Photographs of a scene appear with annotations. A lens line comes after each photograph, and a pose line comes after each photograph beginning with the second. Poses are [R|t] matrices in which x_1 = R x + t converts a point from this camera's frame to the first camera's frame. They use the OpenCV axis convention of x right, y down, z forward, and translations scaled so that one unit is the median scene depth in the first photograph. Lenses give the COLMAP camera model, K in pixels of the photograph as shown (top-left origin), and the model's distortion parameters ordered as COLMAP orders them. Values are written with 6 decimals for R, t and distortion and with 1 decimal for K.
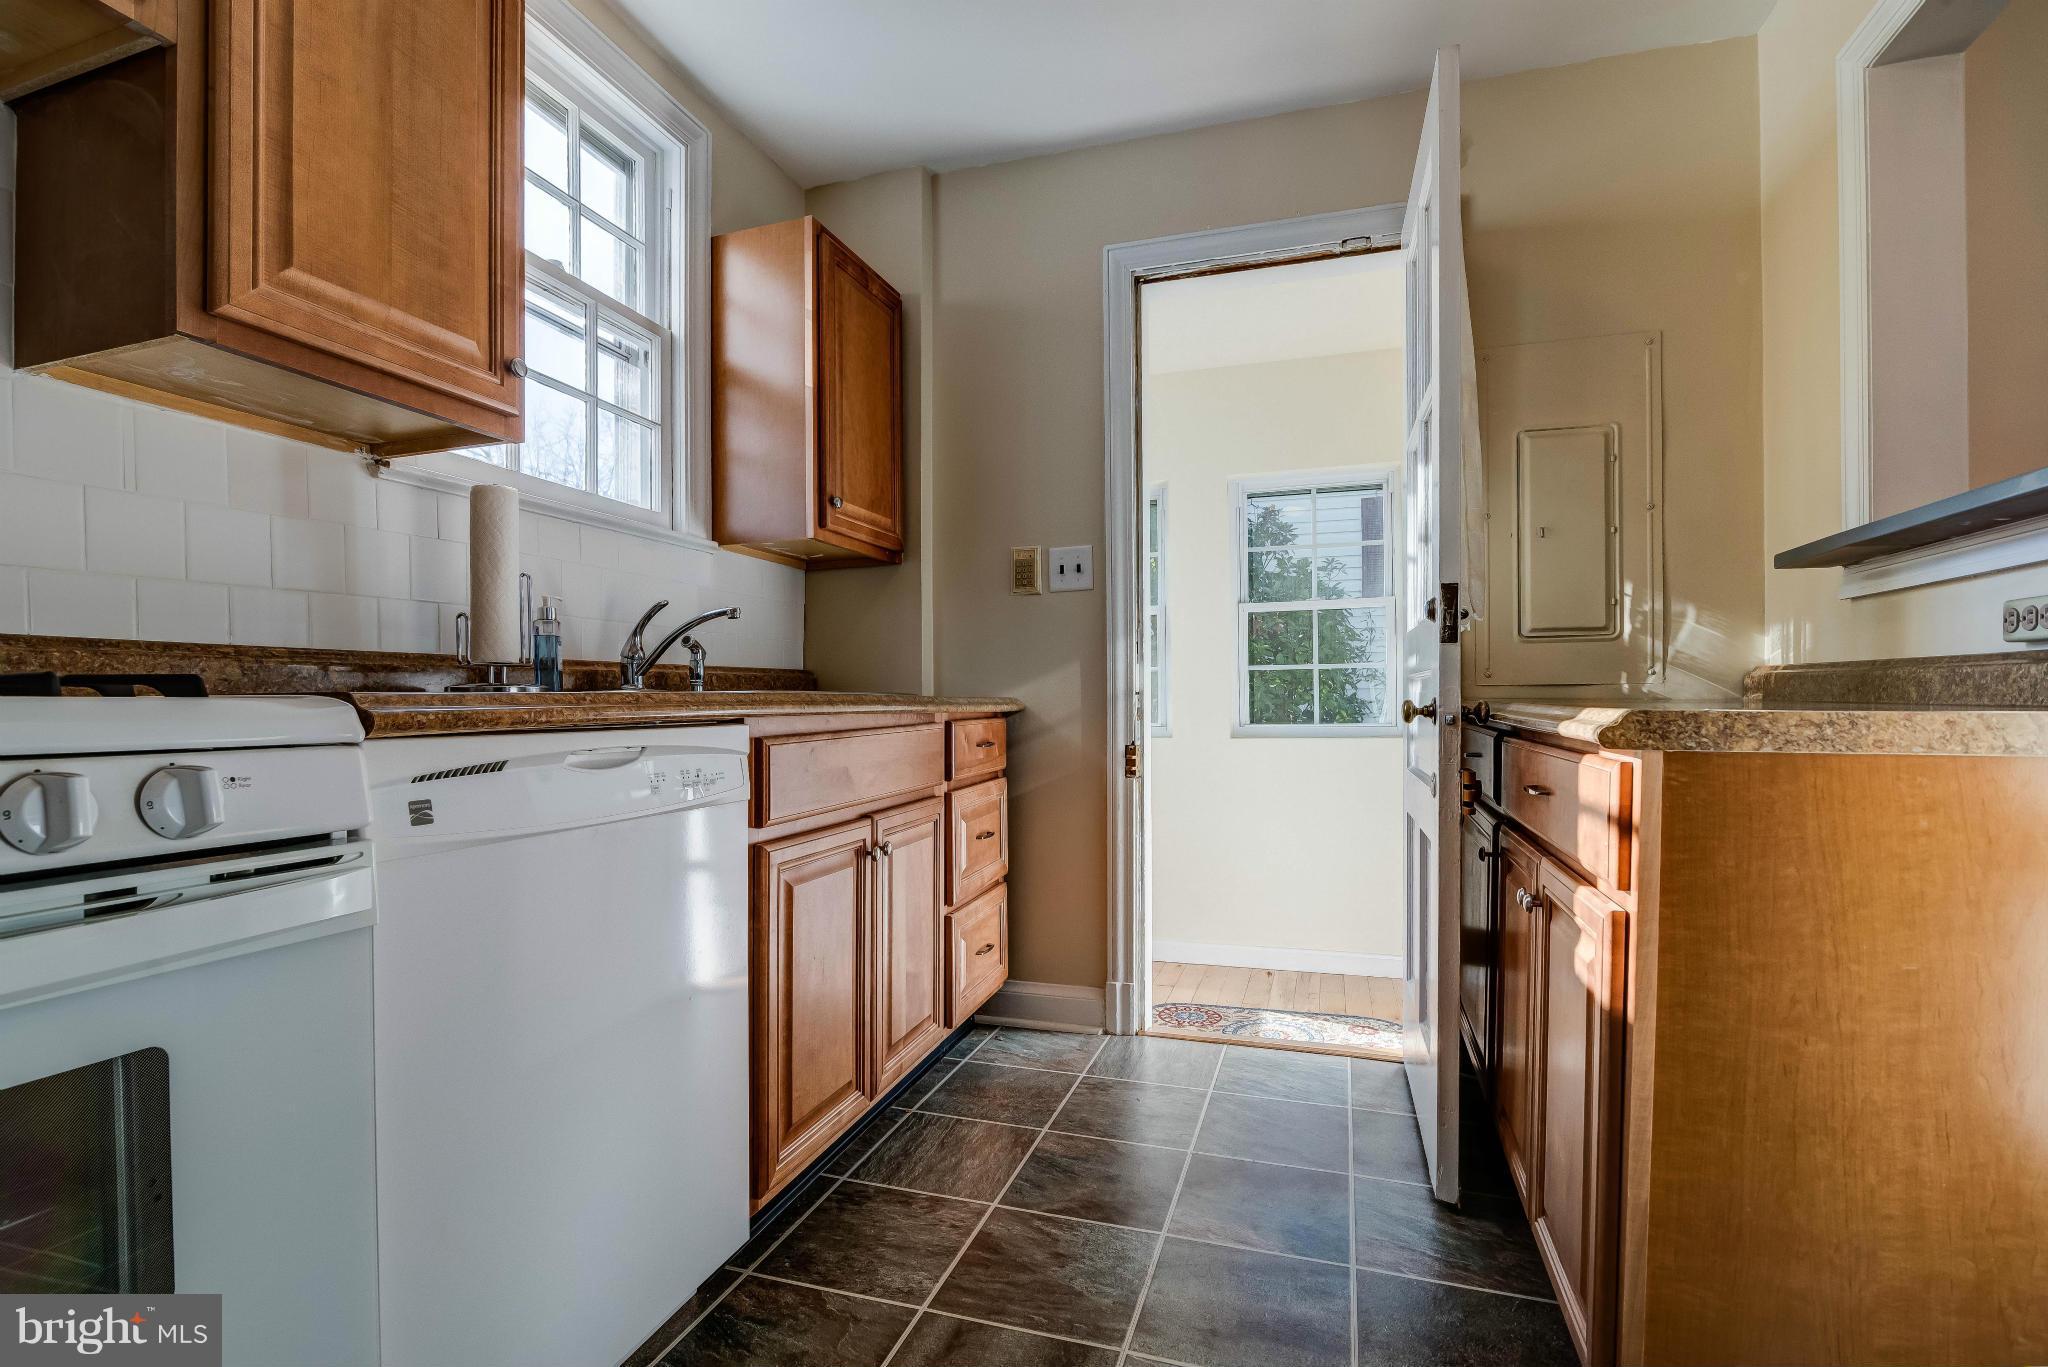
lens RADIAL K [[950.8, 0, 1032.3], [0, 950.8, 704.4], [0, 0, 1]] dist [-0.018987, 0.000847]
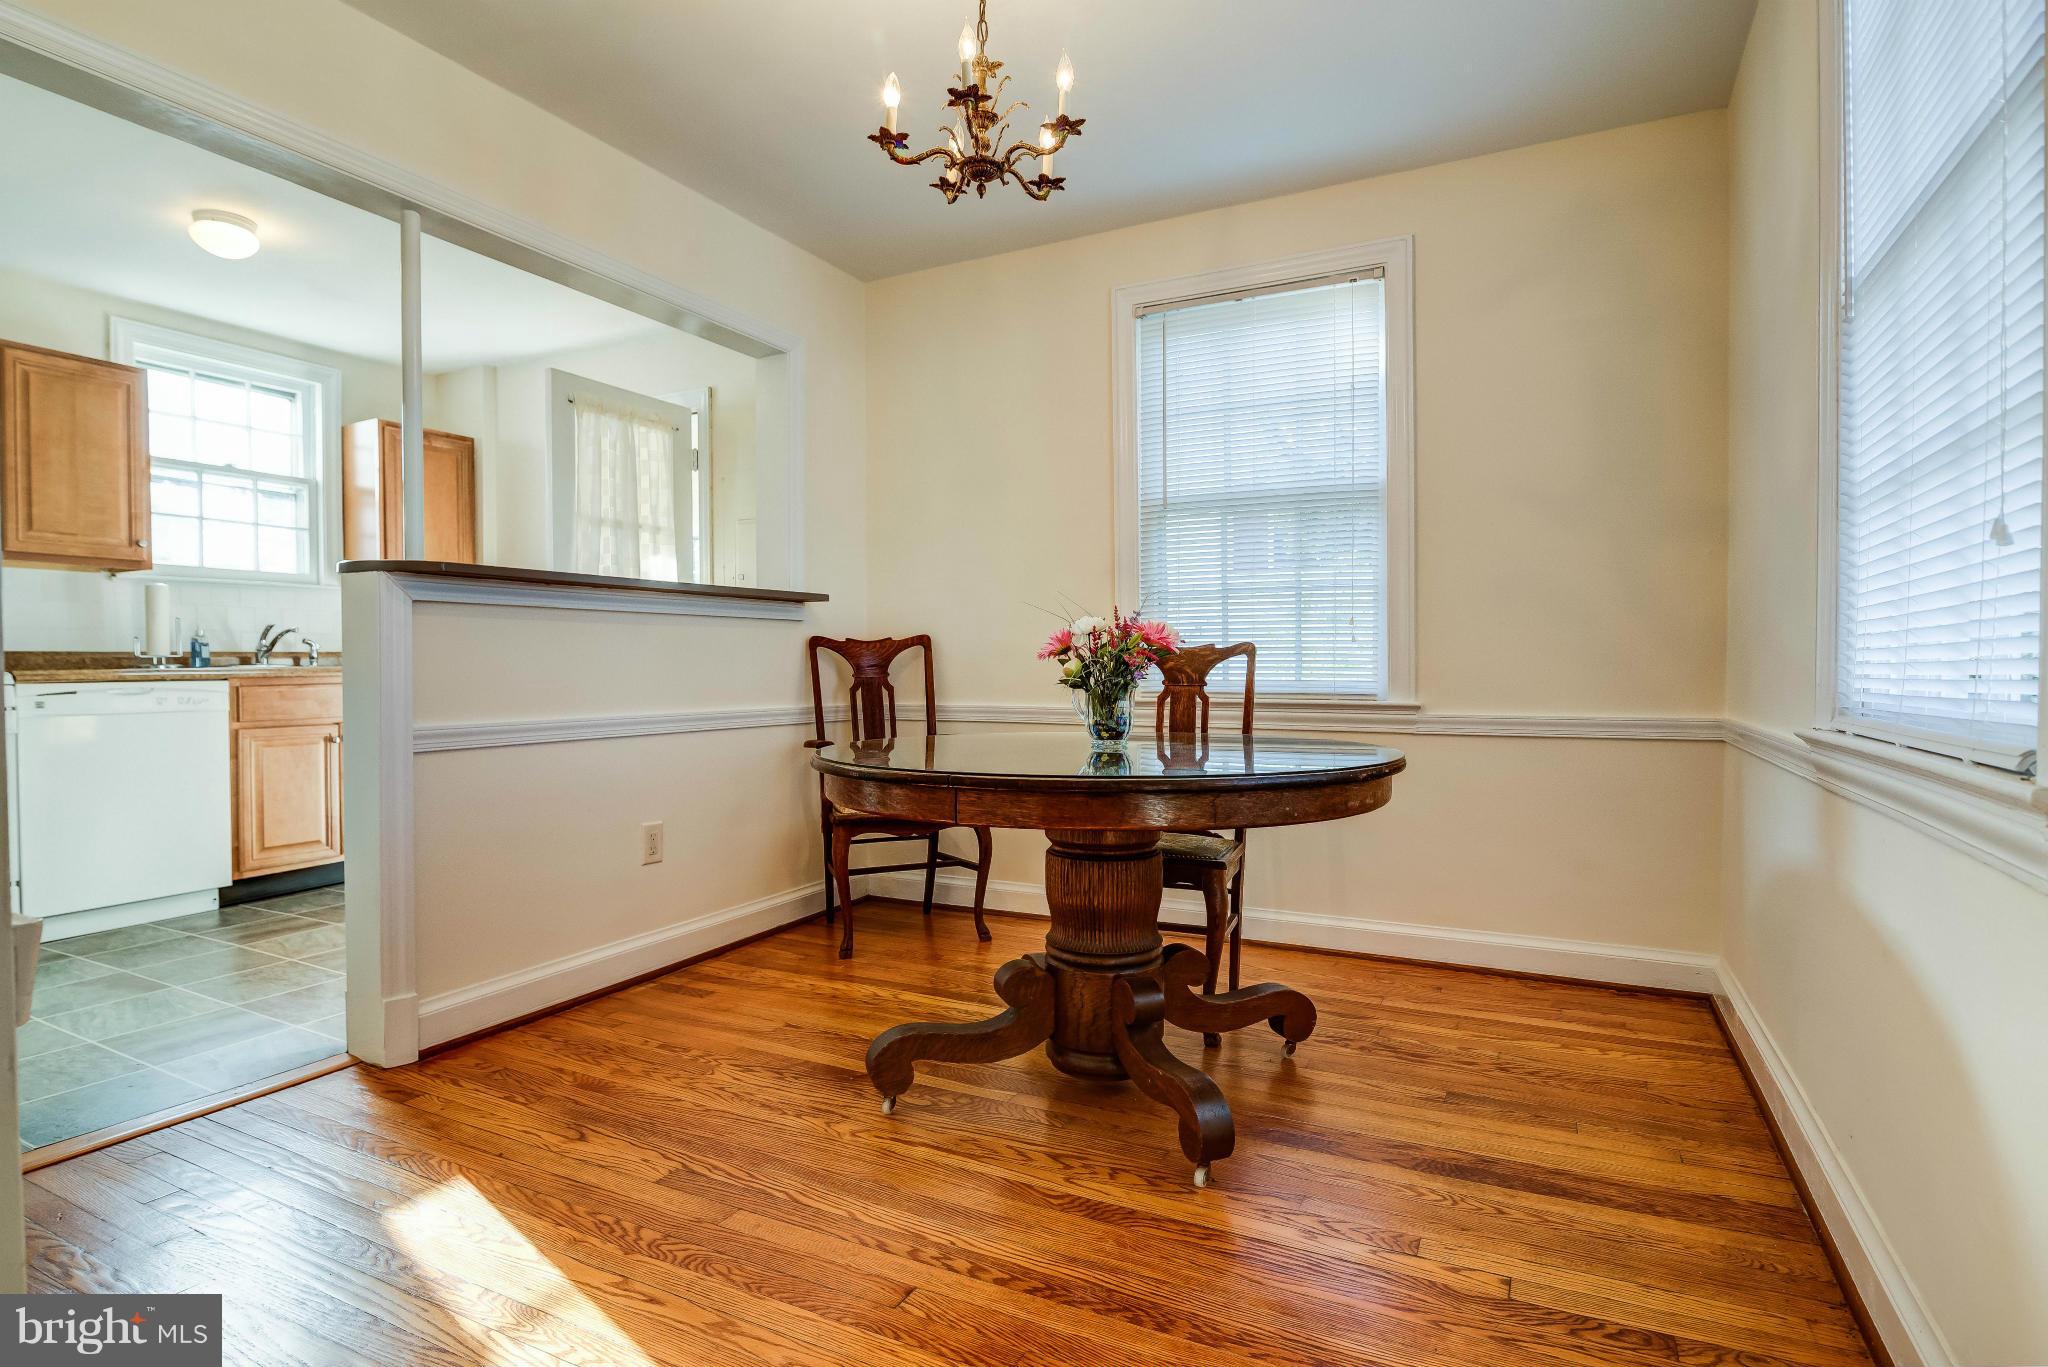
lens RADIAL K [[1019.6, 0, 1041.1], [0, 1019.6, 687.1], [0, 0, 1]] dist [-0.014203, 0.001852]
pose [[0.988091, 0.004660, -0.153798, 2.451490], [-0.001732, 0.999815, 0.019167, -0.019857], [0.153859, -0.018672, 0.987916, -1.444452]]
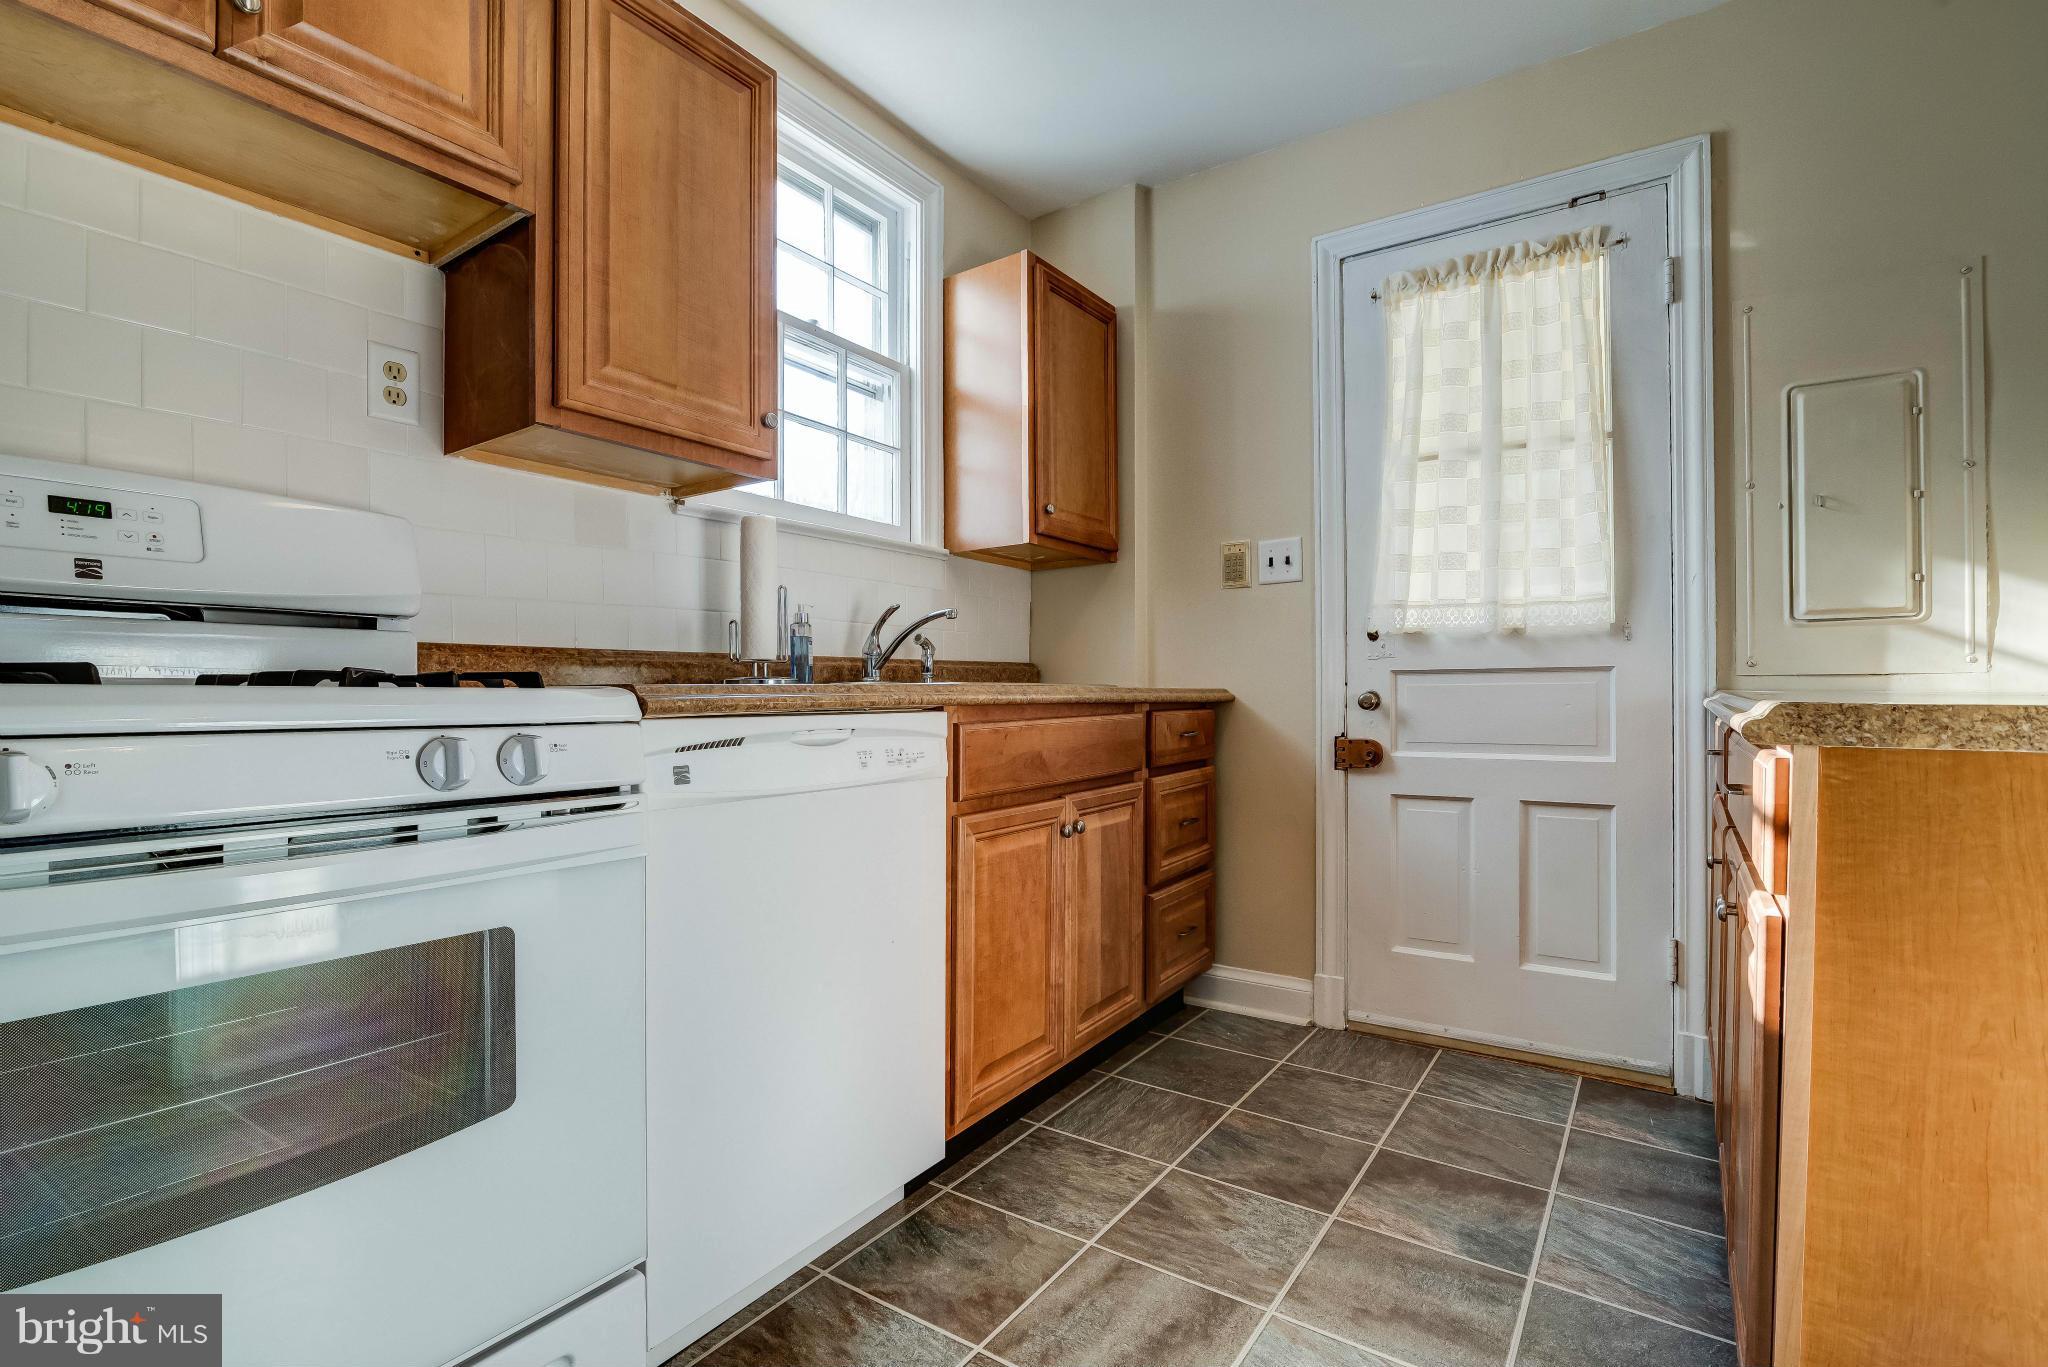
lens RADIAL K [[950.8, 0, 1003.3], [0, 950.8, 689.1], [0, 0, 1]] dist [-0.018987, 0.000847]
pose [[0.952966, 0.001240, -0.303073, 0.125896], [-0.003168, 0.999978, -0.005872, 0.000376], [0.303059, 0.006556, 0.952949, -0.090339]]
